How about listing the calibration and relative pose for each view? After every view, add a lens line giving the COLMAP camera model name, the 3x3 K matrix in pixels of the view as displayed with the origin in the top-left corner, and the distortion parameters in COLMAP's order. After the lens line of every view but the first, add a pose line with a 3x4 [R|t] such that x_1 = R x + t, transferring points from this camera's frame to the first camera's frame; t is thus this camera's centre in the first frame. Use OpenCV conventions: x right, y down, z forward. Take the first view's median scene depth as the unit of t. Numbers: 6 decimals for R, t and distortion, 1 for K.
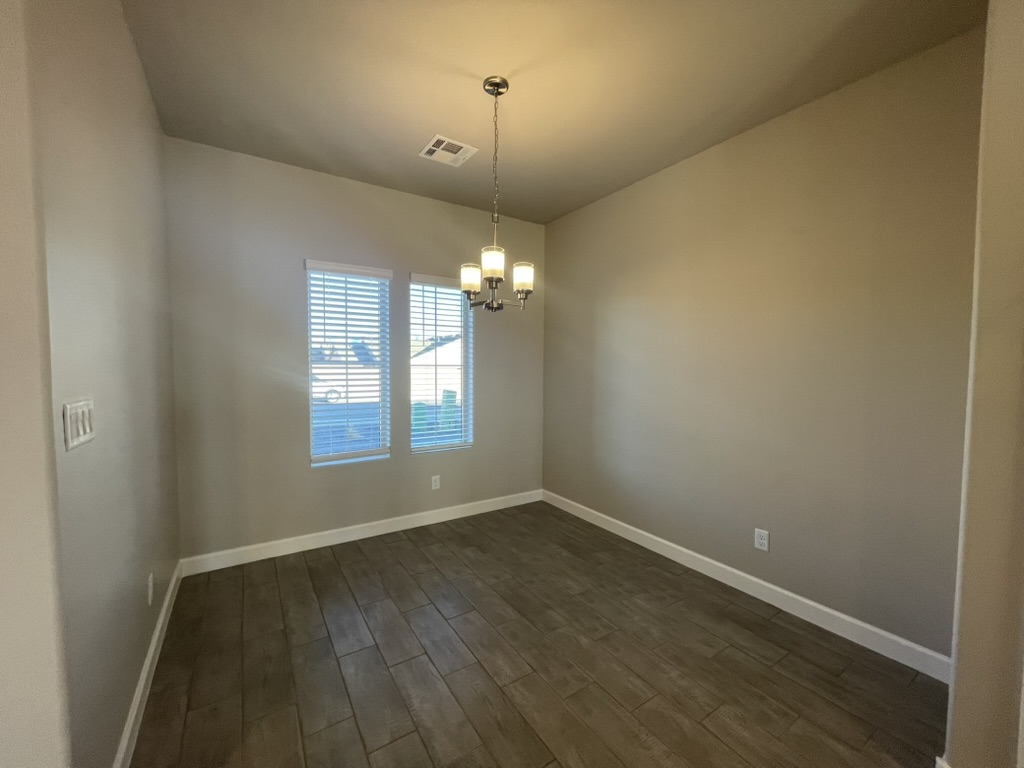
lens RADIAL K [[409.9, 0, 512.0], [0, 409.9, 384.0], [0, 0, 1]] dist [-0.000178, -0.000427]
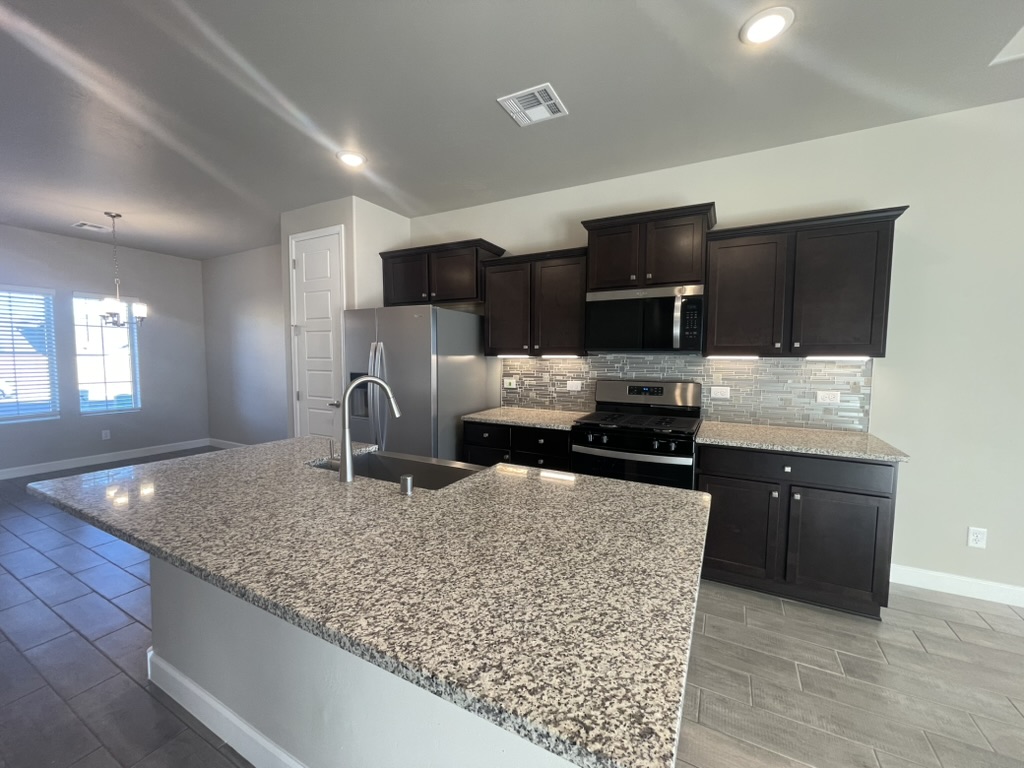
lens RADIAL K [[409.9, 0, 512.0], [0, 409.9, 384.0], [0, 0, 1]] dist [-0.000178, -0.000427]
pose [[0.877191, -0.031928, 0.479080, 0.413703], [0.019964, 0.999349, 0.030048, 0.046873], [-0.479727, -0.016793, 0.877257, -1.034429]]
